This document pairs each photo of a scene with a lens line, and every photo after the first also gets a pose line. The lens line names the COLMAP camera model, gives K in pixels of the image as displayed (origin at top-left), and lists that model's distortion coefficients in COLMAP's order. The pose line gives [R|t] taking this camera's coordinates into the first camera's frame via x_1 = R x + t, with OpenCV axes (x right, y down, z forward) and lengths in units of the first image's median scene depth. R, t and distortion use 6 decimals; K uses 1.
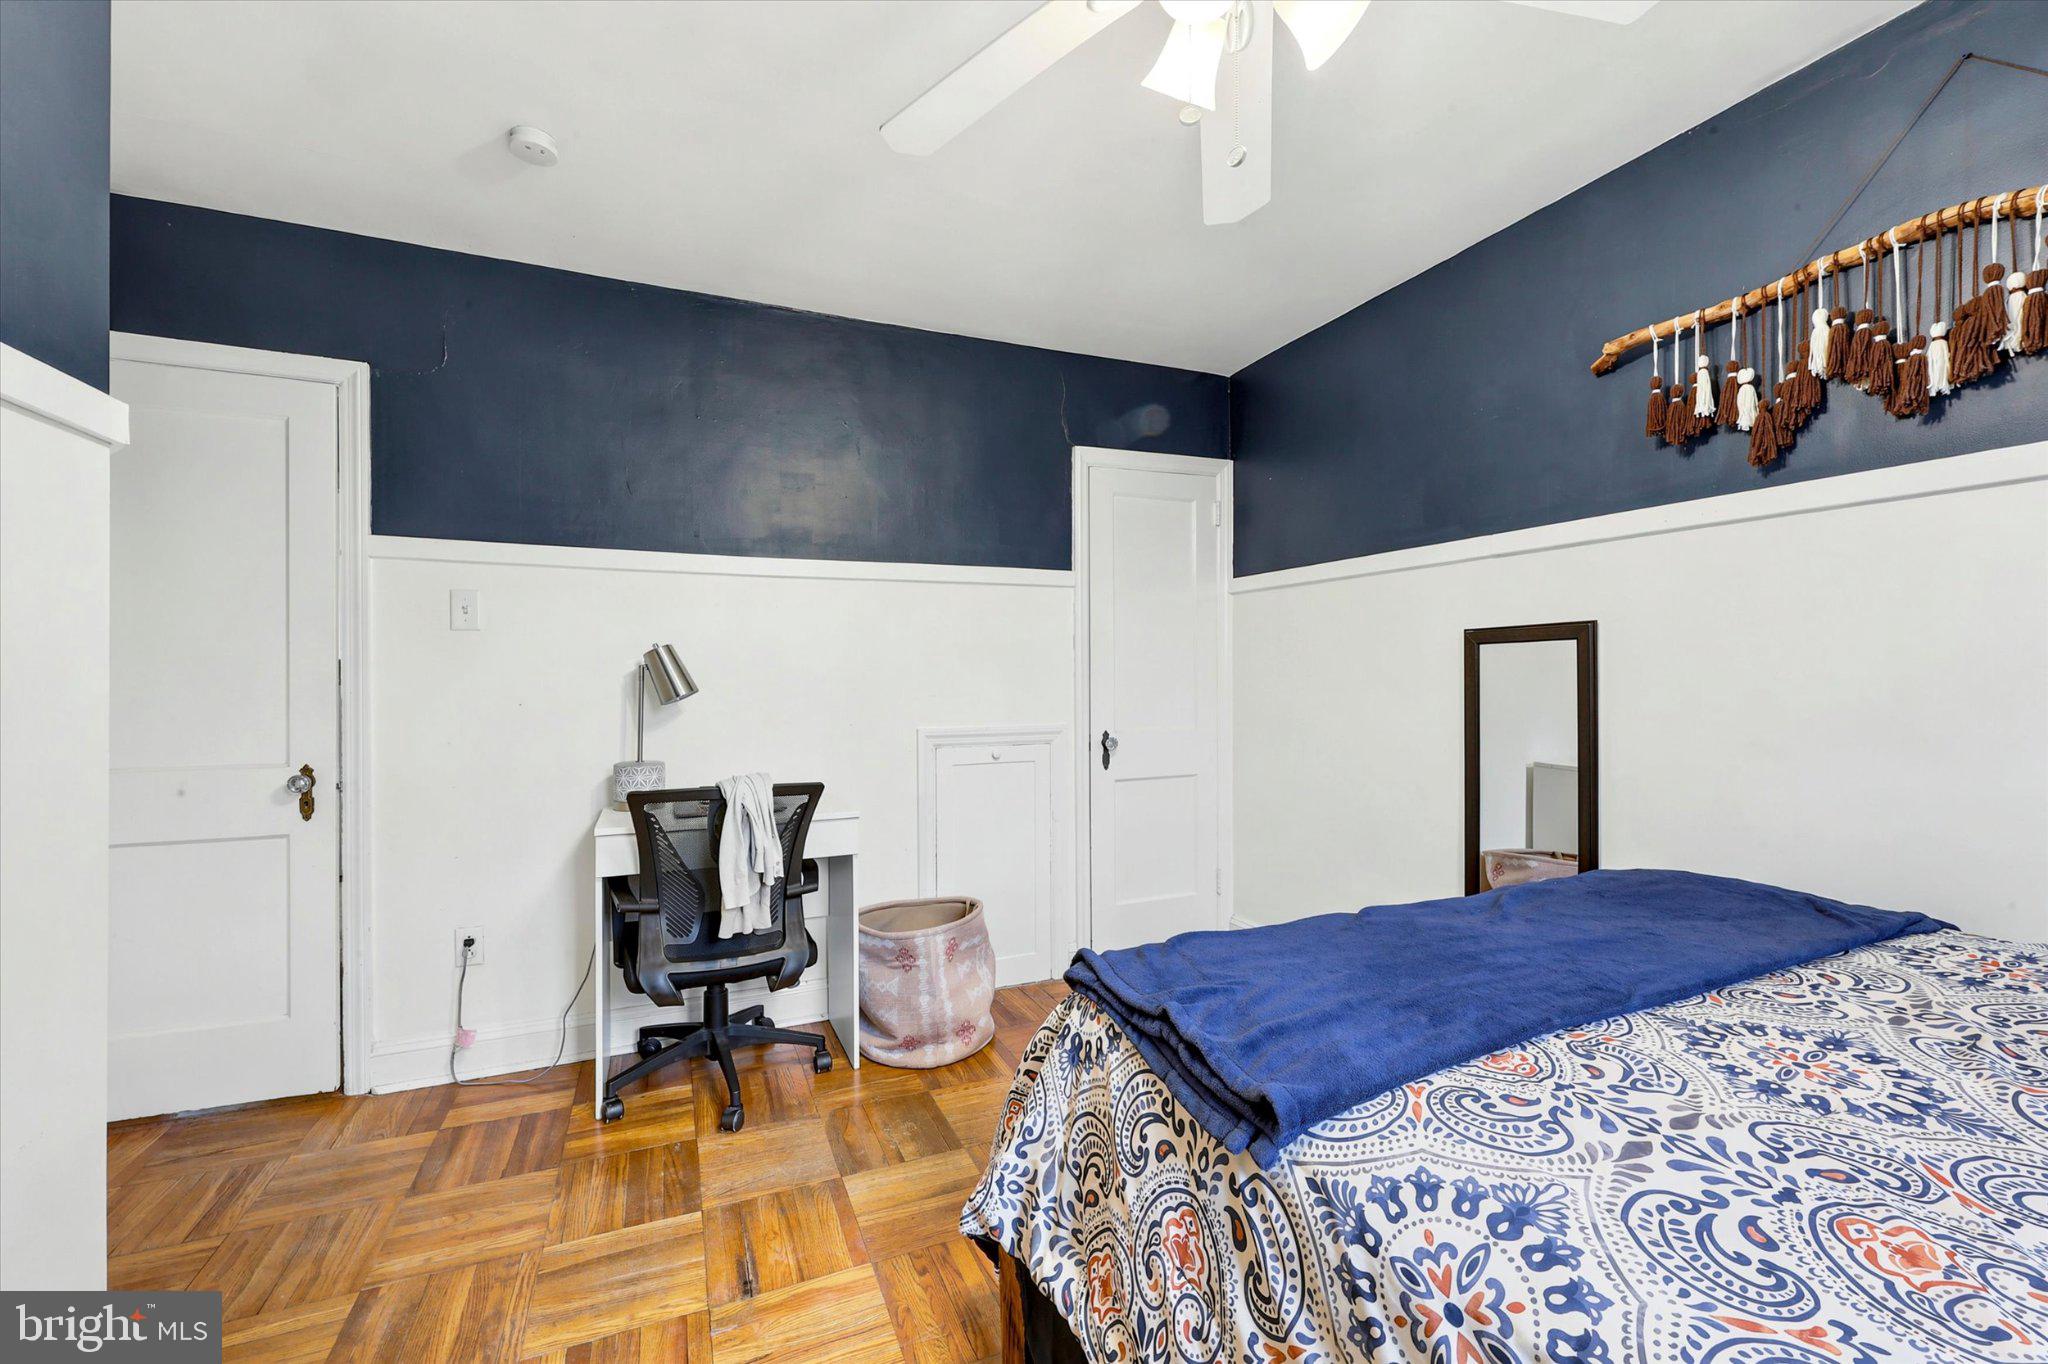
lens RADIAL K [[827.1, 0, 1024.0], [0, 827.1, 682.0], [0, 0, 1]] dist [0.000726, 0.000083]
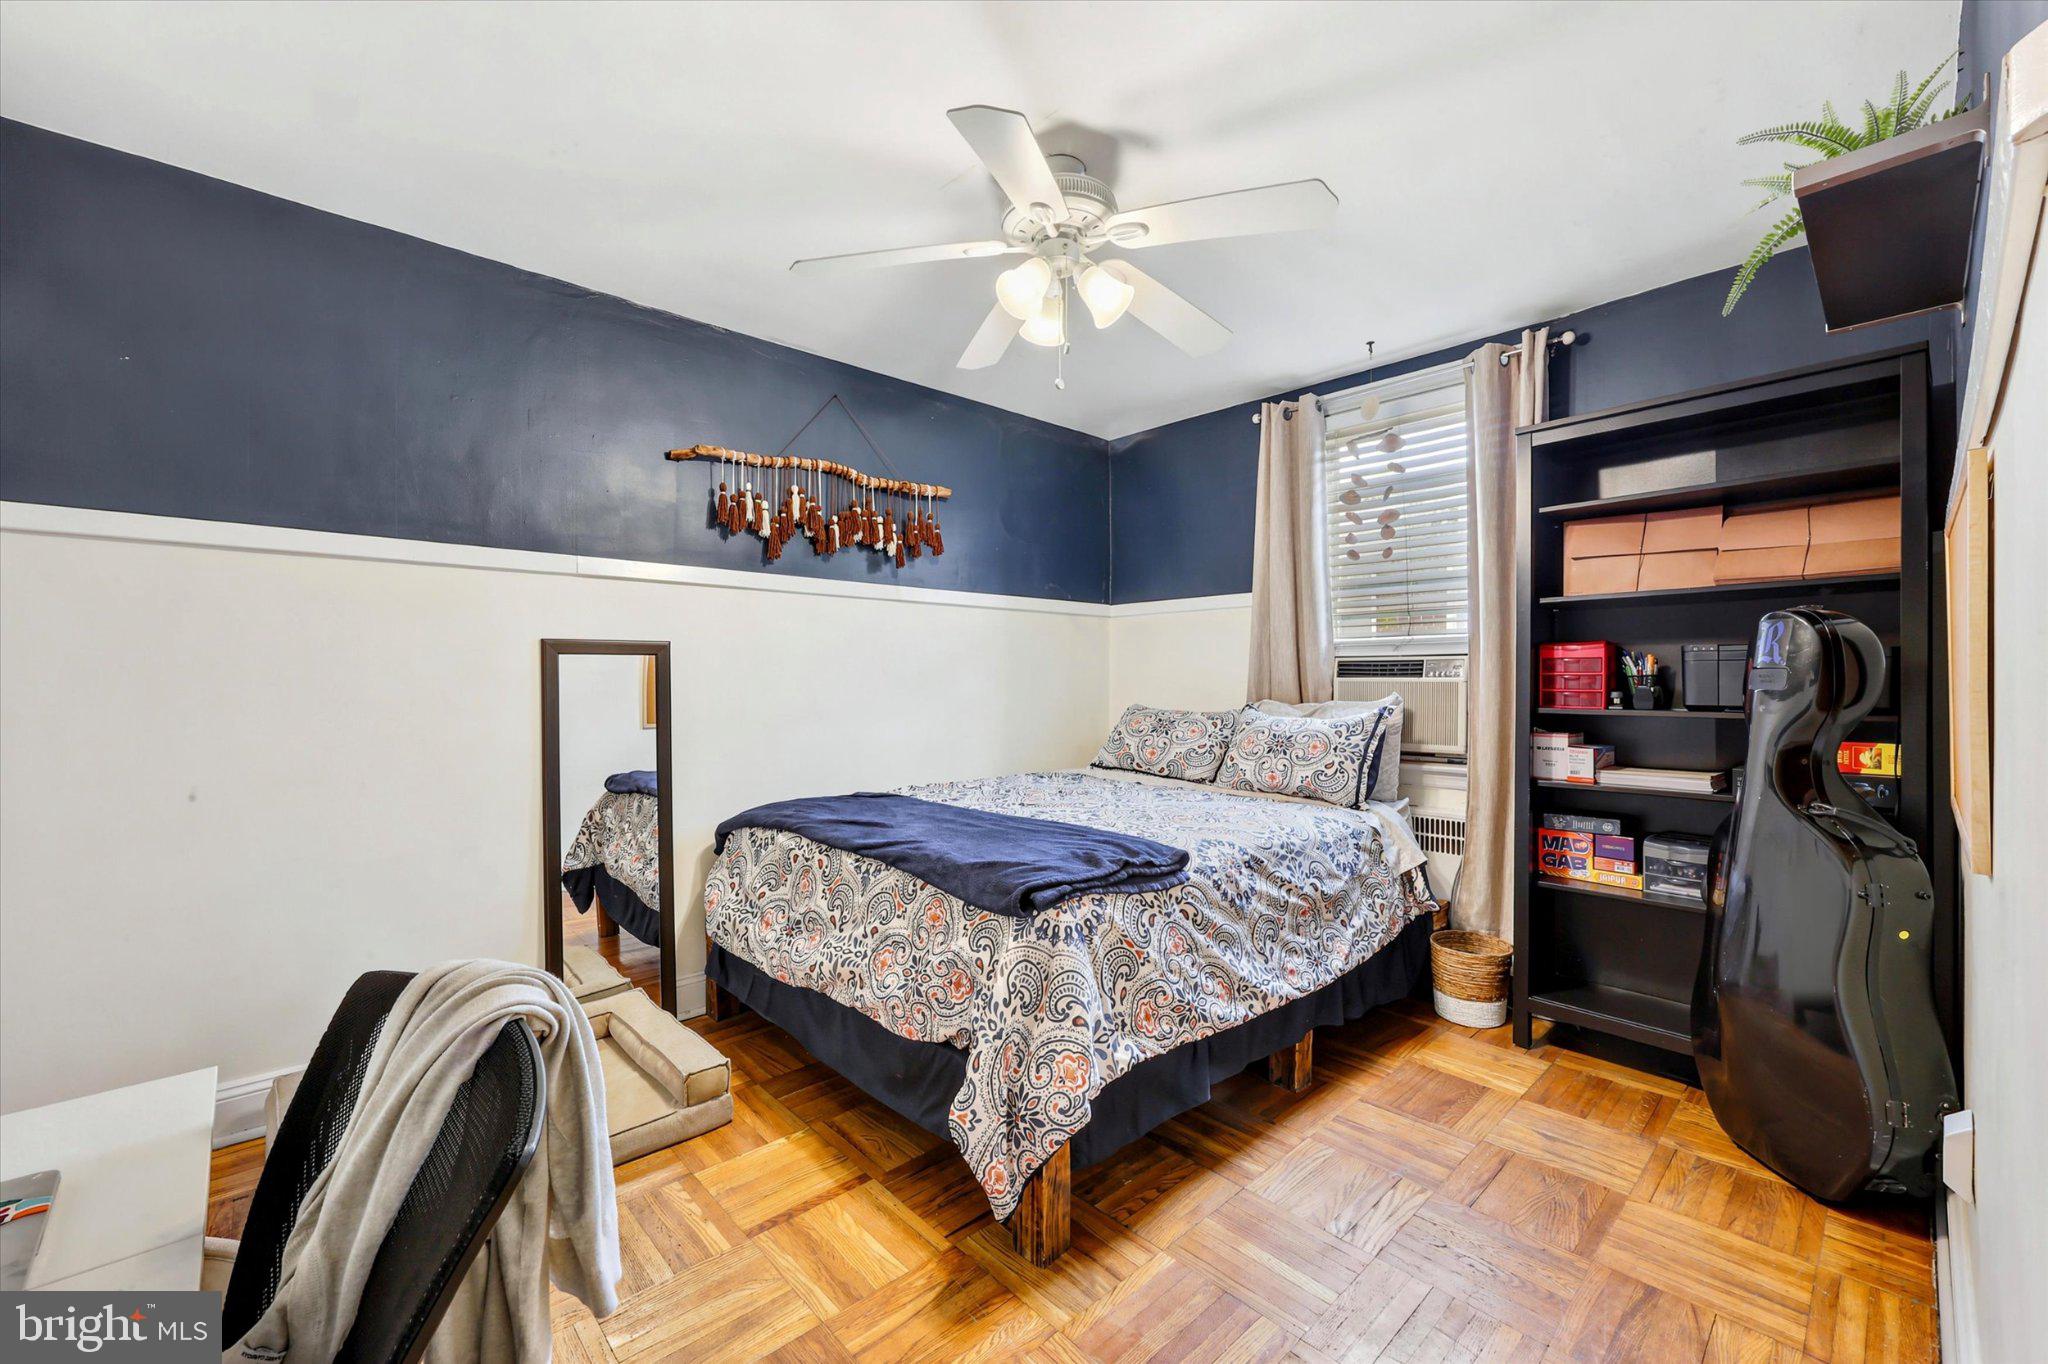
lens RADIAL K [[827.1, 0, 1024.0], [0, 827.1, 682.0], [0, 0, 1]] dist [0.000726, 0.000083]
pose [[-0.342759, 0.005097, 0.939409, -0.842821], [0.006346, 0.999975, -0.003110, -0.002779], [-0.939402, 0.004896, -0.342783, 1.034907]]
